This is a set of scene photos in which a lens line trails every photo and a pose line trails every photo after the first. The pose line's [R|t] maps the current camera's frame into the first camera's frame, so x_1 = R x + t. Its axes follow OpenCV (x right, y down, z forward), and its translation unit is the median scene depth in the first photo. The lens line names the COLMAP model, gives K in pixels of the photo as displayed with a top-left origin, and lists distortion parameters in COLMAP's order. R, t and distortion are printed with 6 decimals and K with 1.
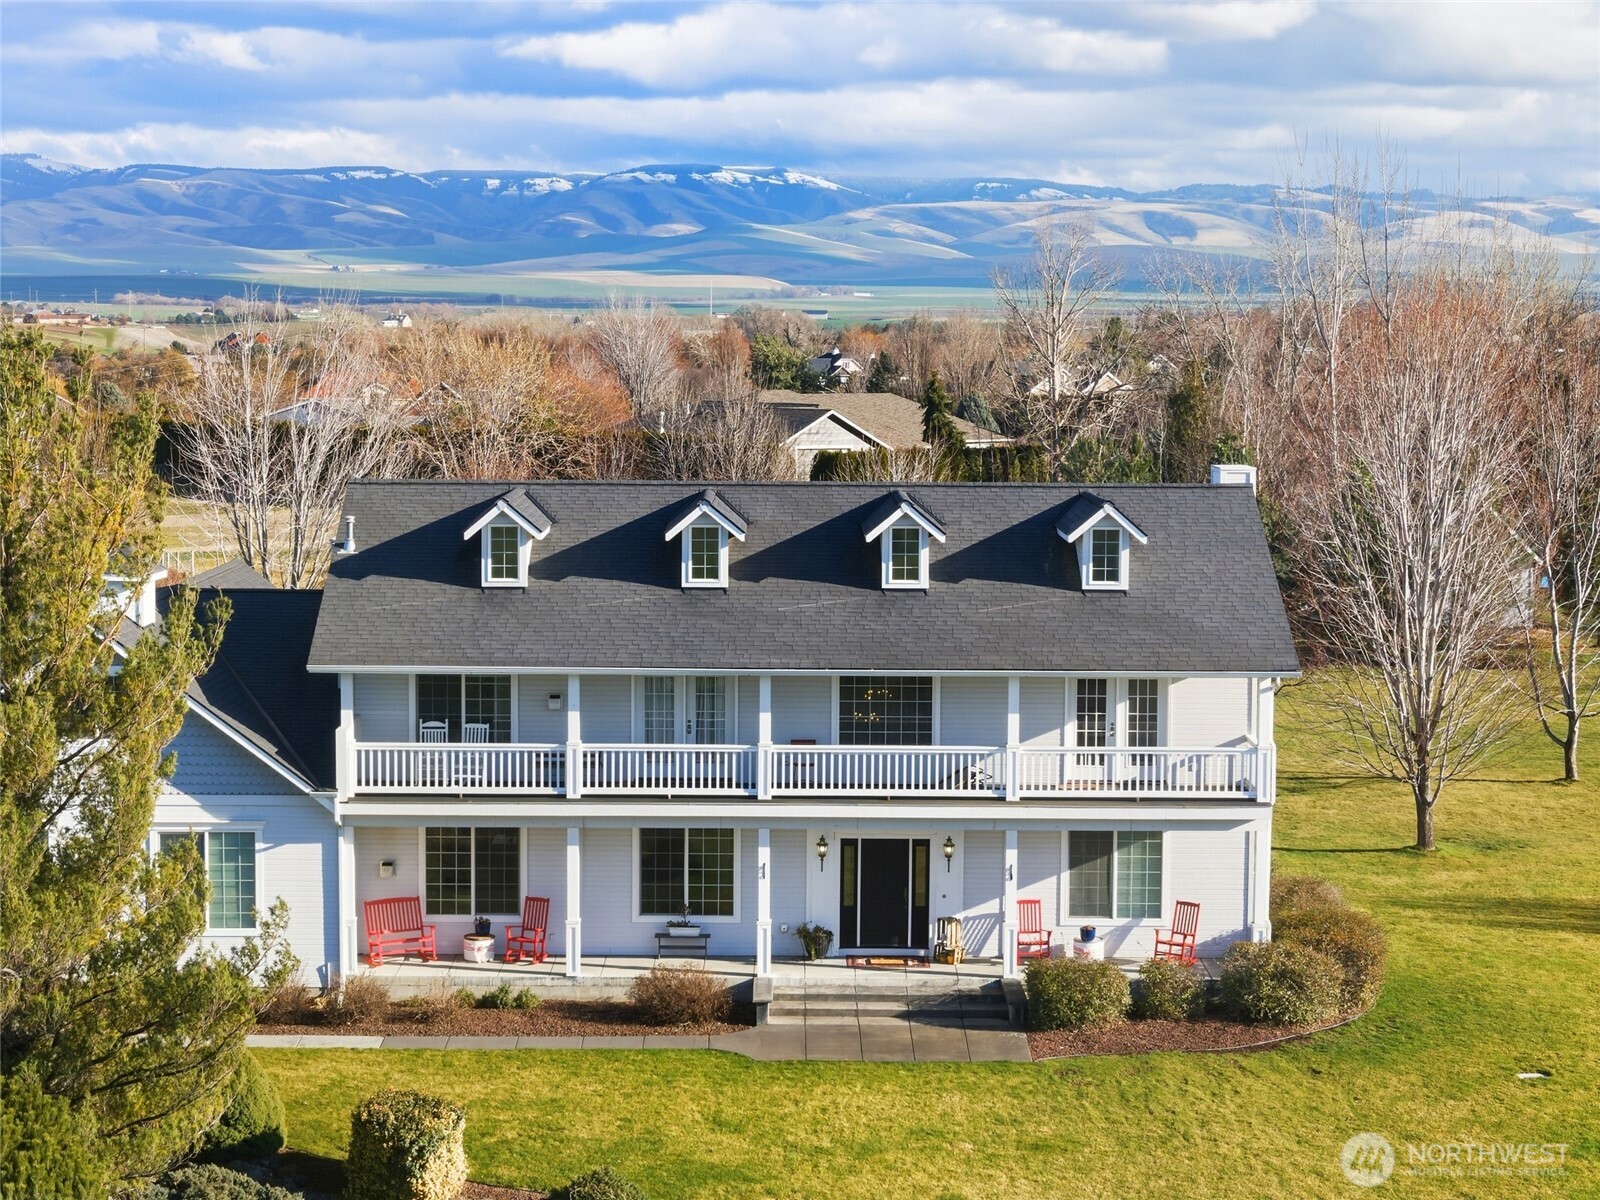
lens RADIAL K [[3187.0, 0, 797.1], [0, 3187.0, 602.6], [0, 0, 1]] dist [0.074610, 0.000000]
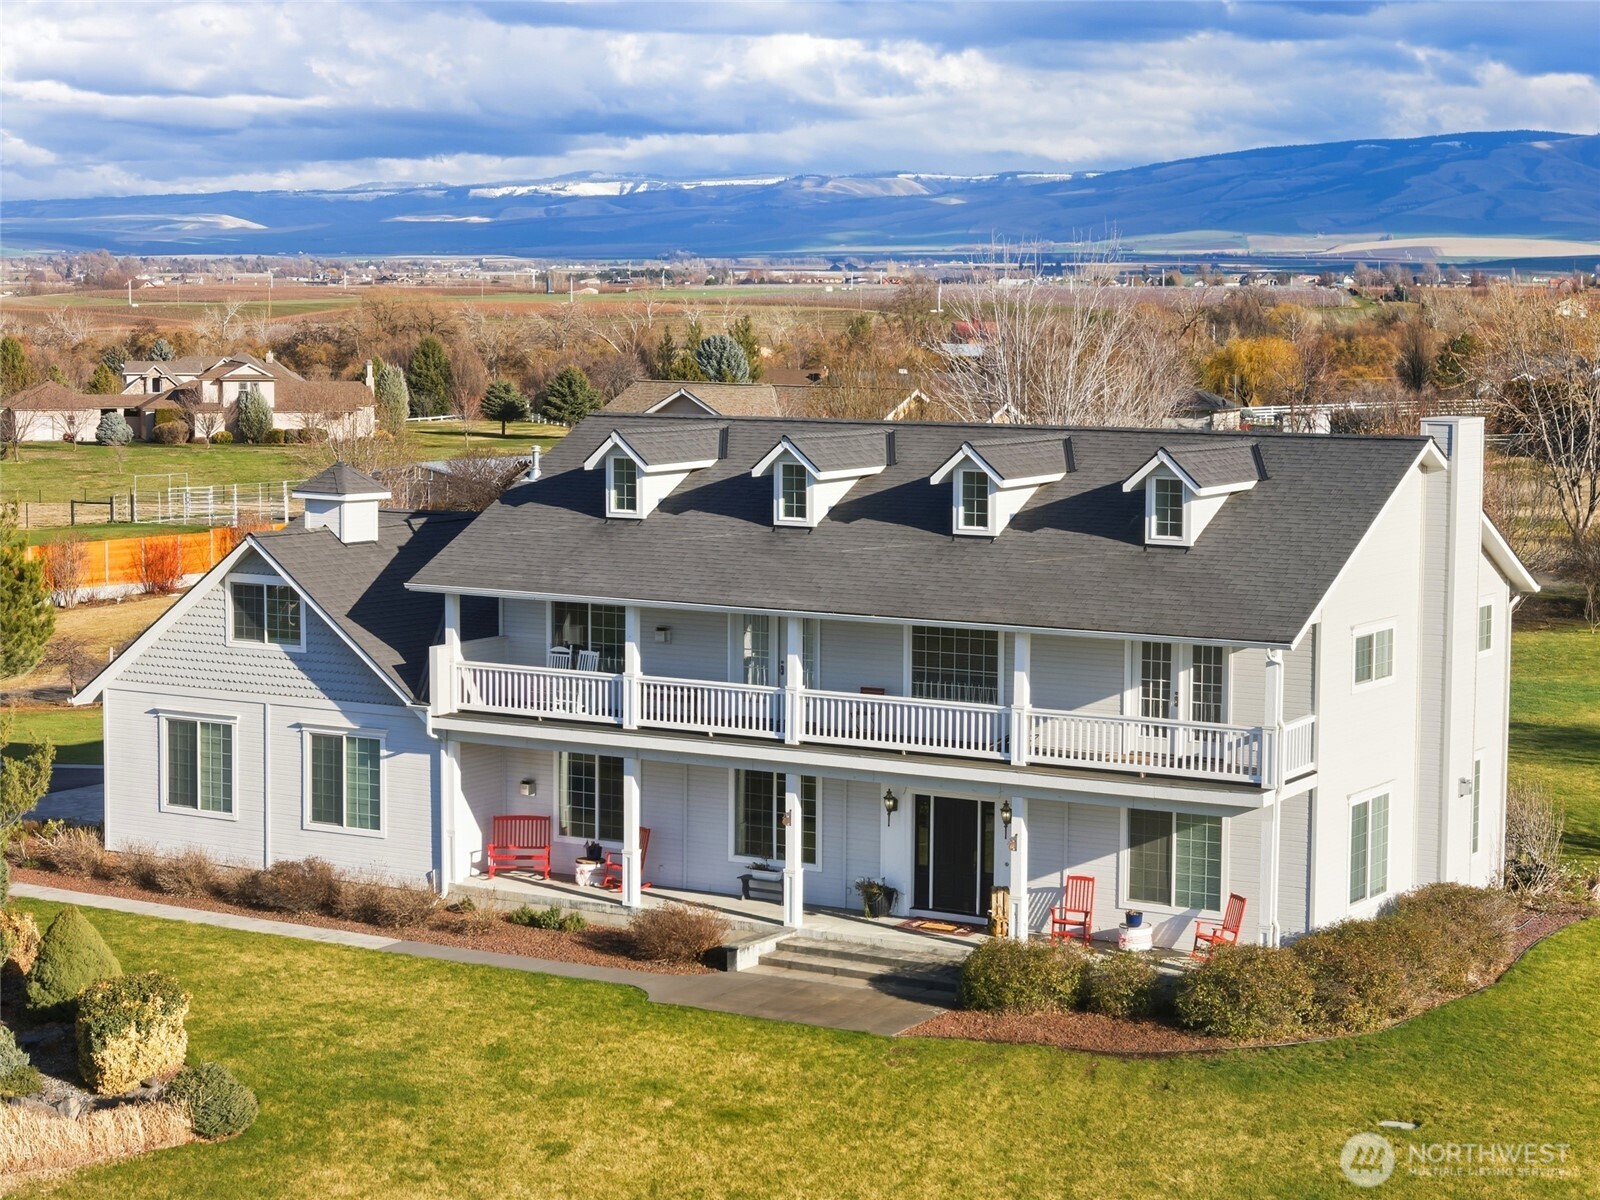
lens RADIAL K [[3187.0, 0, 801.6], [0, 3187.0, 603.5], [0, 0, 1]] dist [0.074610, 0.000000]
pose [[0.852227, 0.050819, -0.520697, 0.481801], [-0.047732, 0.998673, 0.019346, -0.000166], [0.520990, 0.008367, 0.853522, 0.165172]]
